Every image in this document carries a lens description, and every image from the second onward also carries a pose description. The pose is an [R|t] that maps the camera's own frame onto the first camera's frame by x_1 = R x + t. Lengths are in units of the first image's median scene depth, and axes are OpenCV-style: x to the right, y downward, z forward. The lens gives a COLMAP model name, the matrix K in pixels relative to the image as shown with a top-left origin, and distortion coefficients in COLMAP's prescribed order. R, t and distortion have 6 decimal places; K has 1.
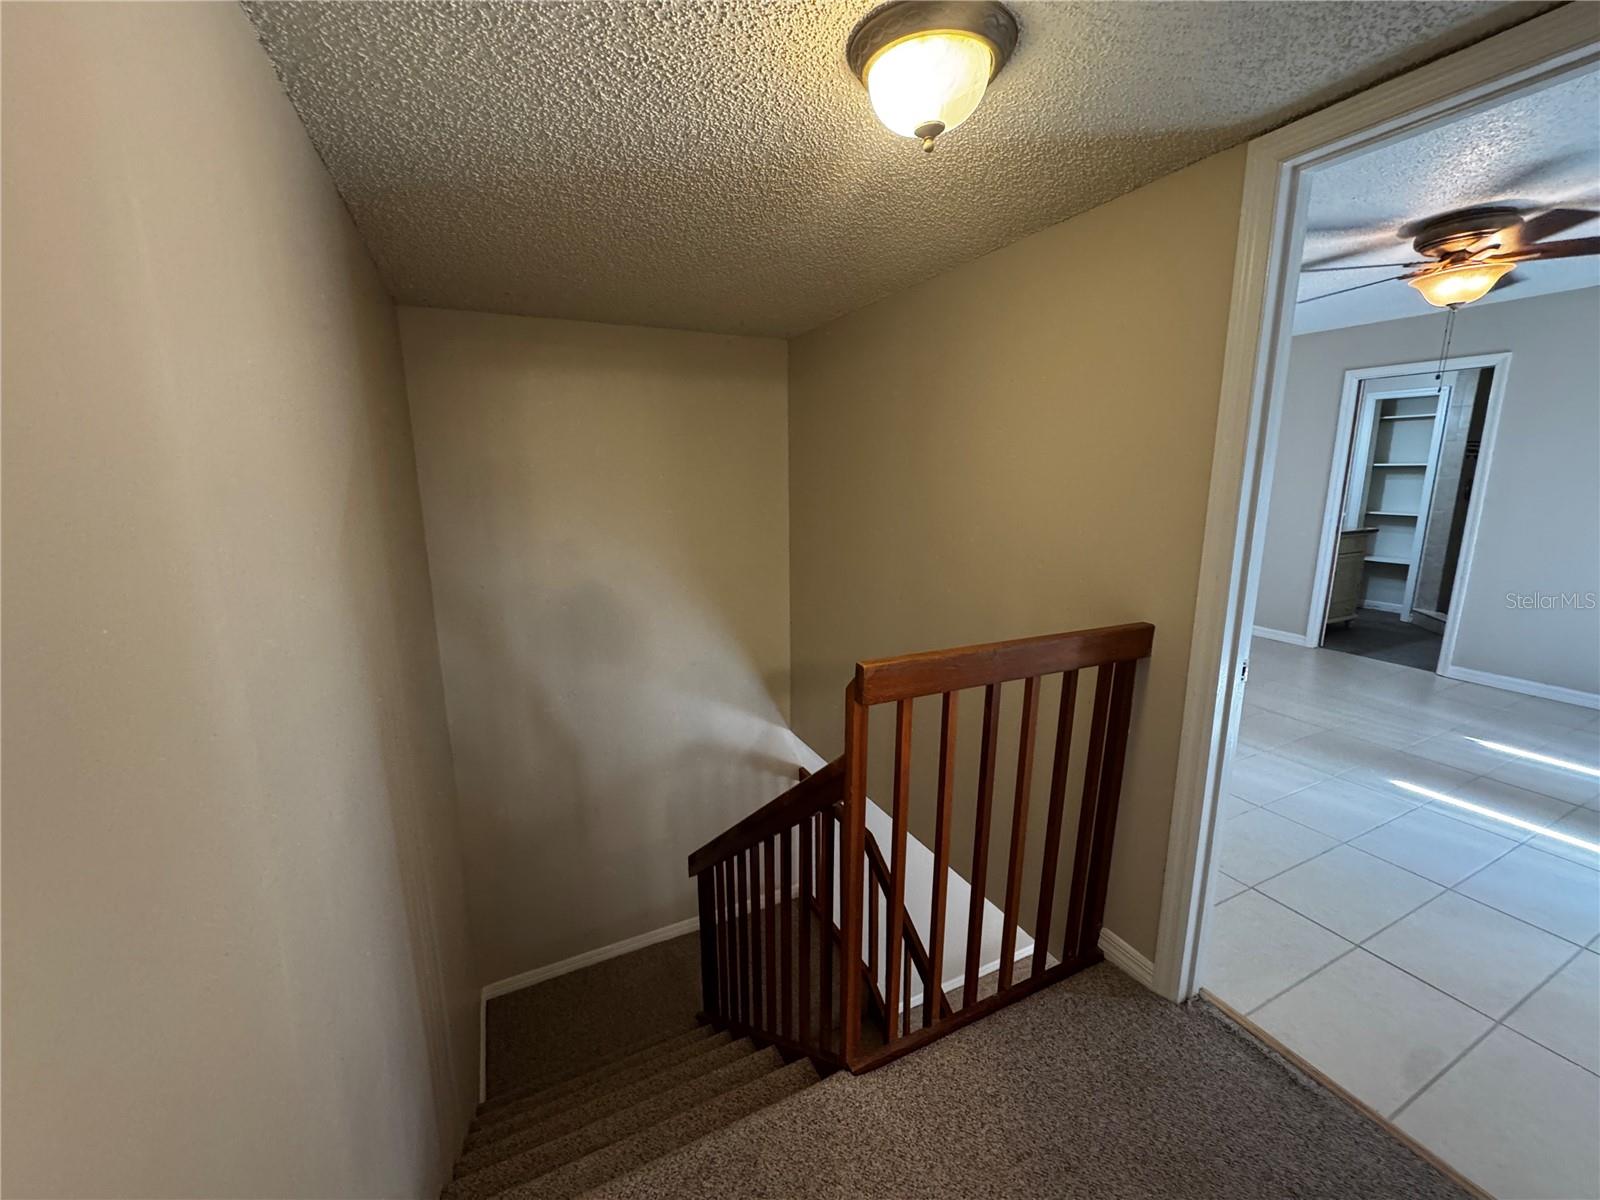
lens RADIAL K [[642.3, 0, 796.2], [0, 642.3, 600.0], [0, 0, 1]] dist [-0.002477, 0.000377]
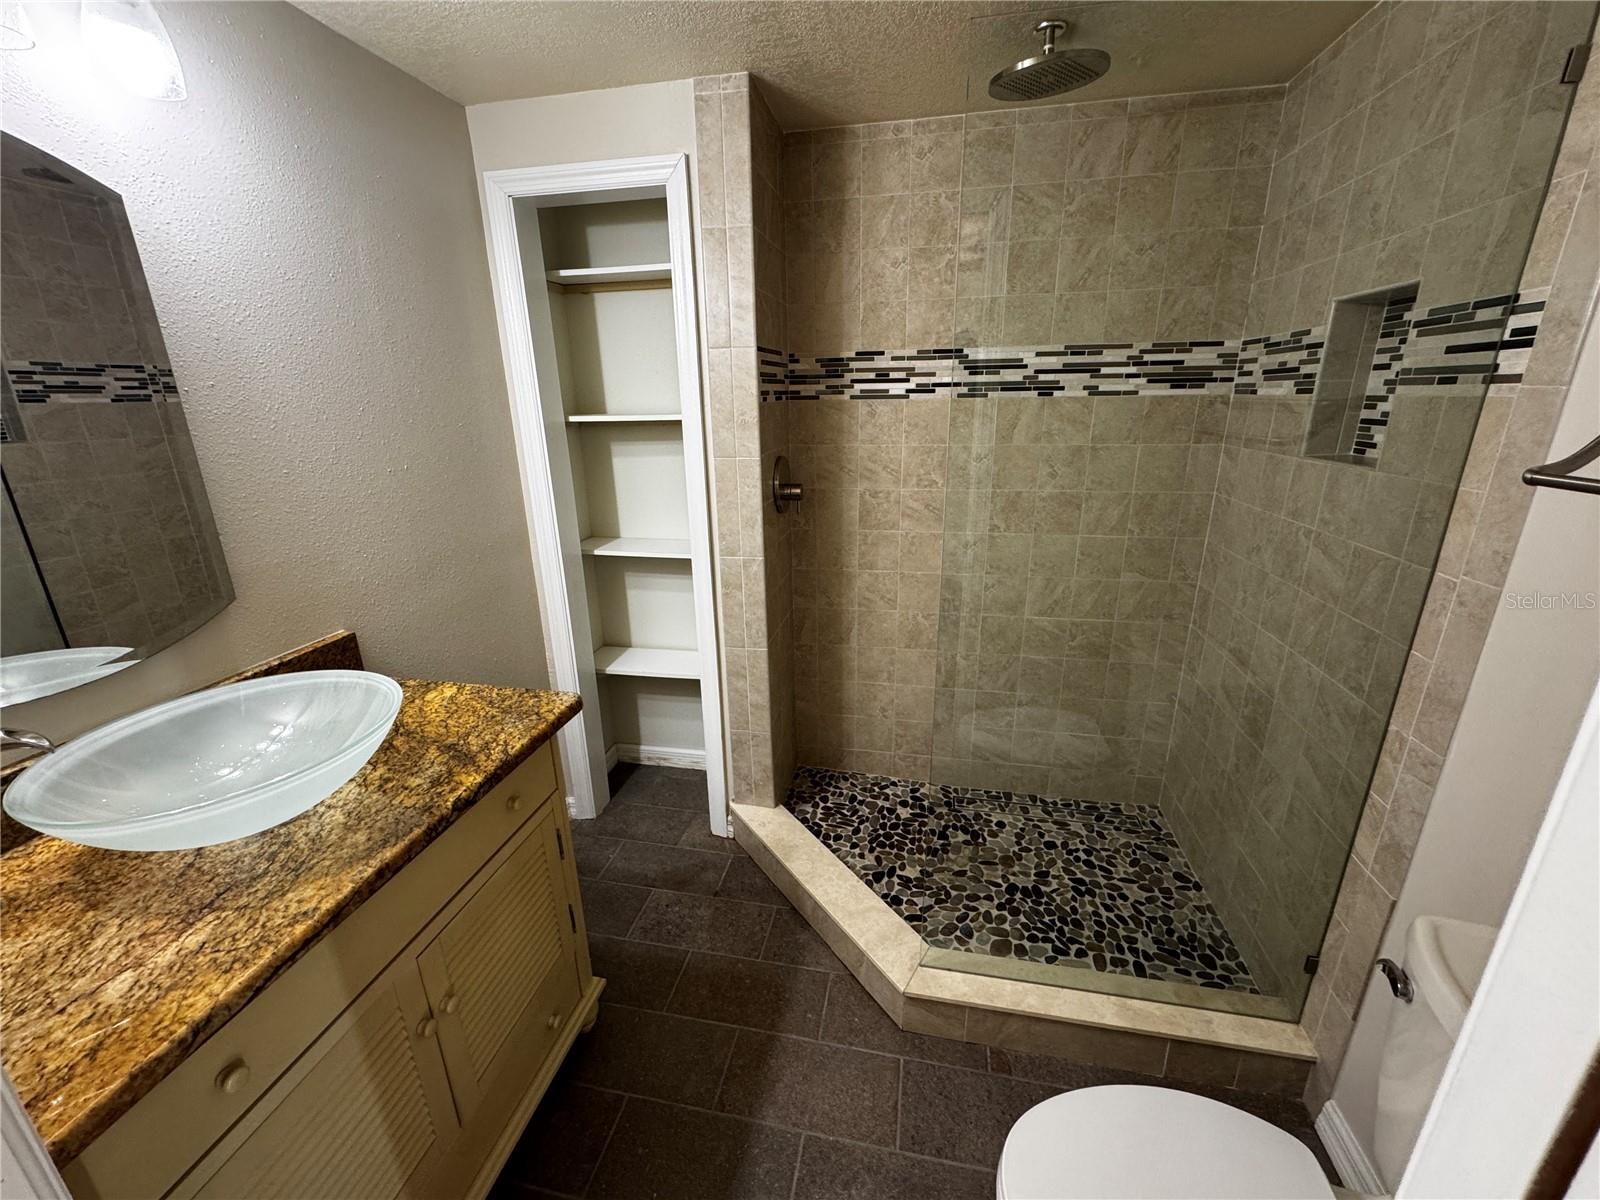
lens RADIAL K [[642.3, 0, 803.8], [0, 642.3, 603.3], [0, 0, 1]] dist [-0.002477, 0.000377]
pose [[0.619581, -0.238604, 0.747788, 0.729089], [0.159953, 0.971068, 0.177319, -0.160685], [-0.768462, 0.009747, 0.639821, 0.714899]]
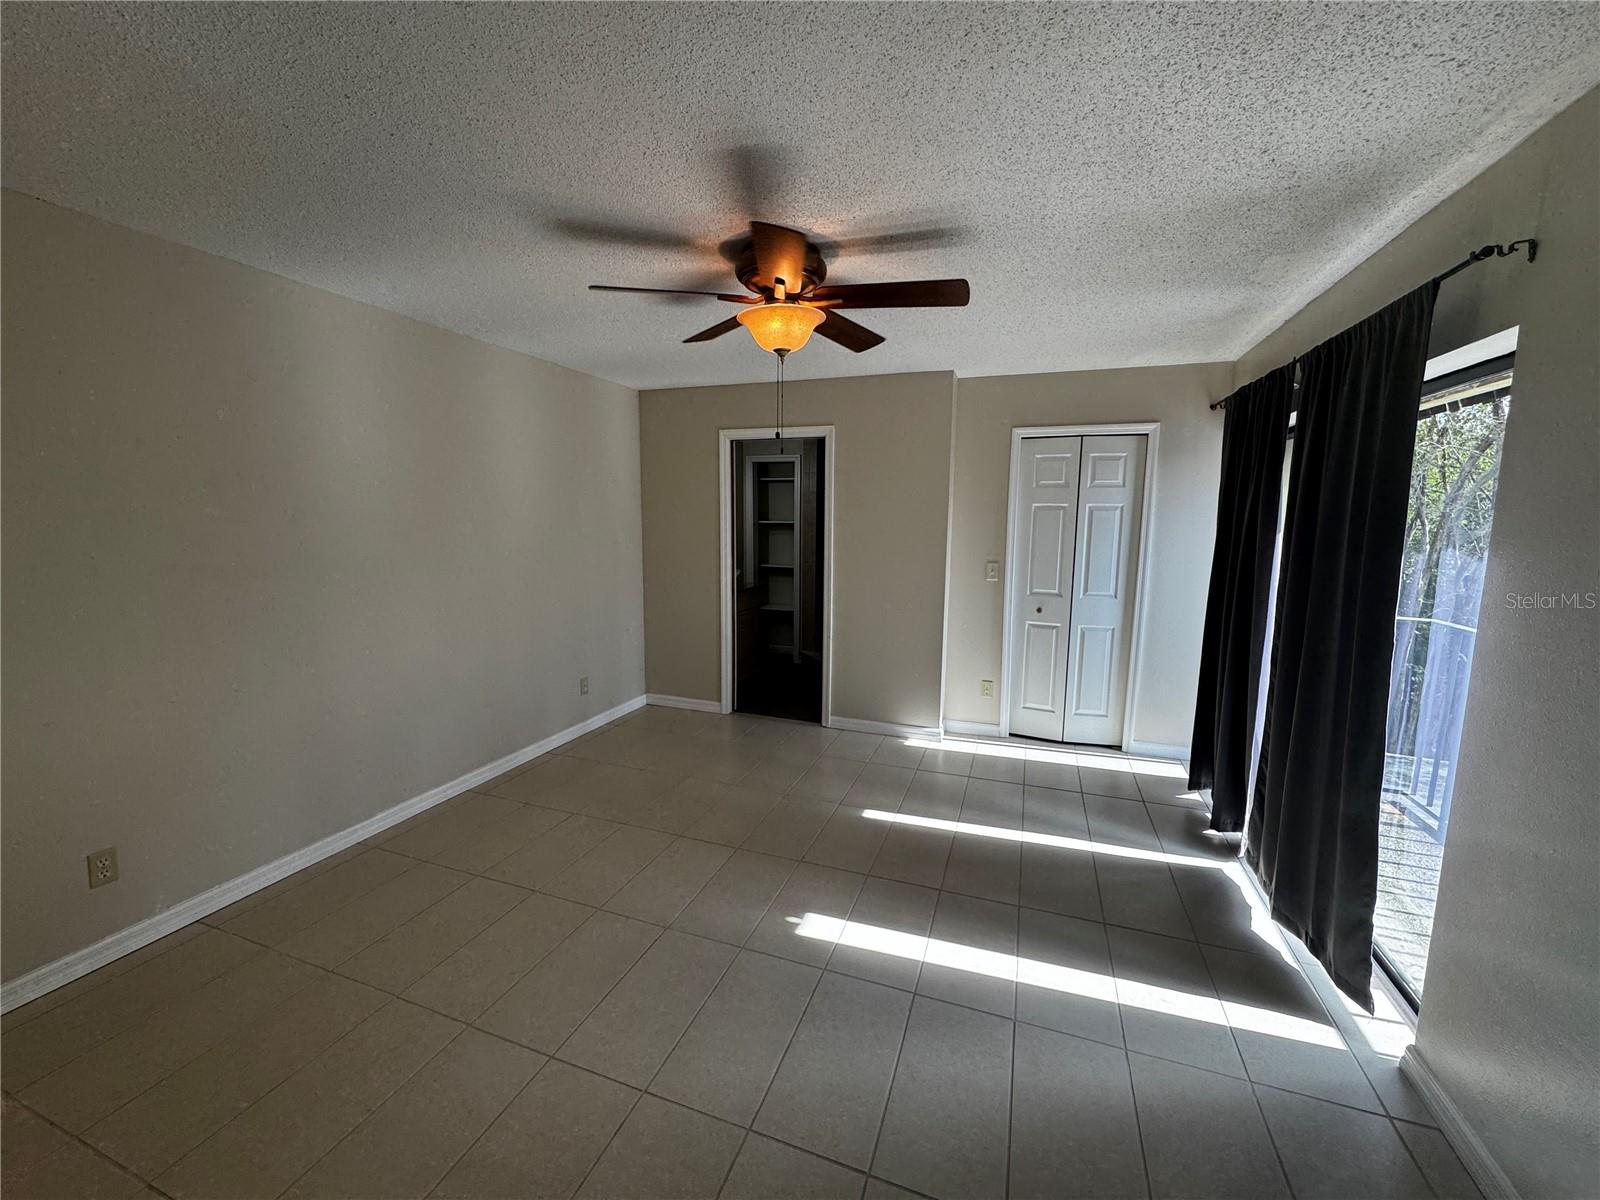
lens RADIAL K [[642.3, 0, 801.5], [0, 642.3, 600.8], [0, 0, 1]] dist [-0.002477, 0.000377]
pose [[0.719828, -0.074571, 0.690136, 0.199867], [0.118564, 0.992811, -0.016389, -0.054434], [-0.683952, 0.093622, 0.723494, 0.183216]]
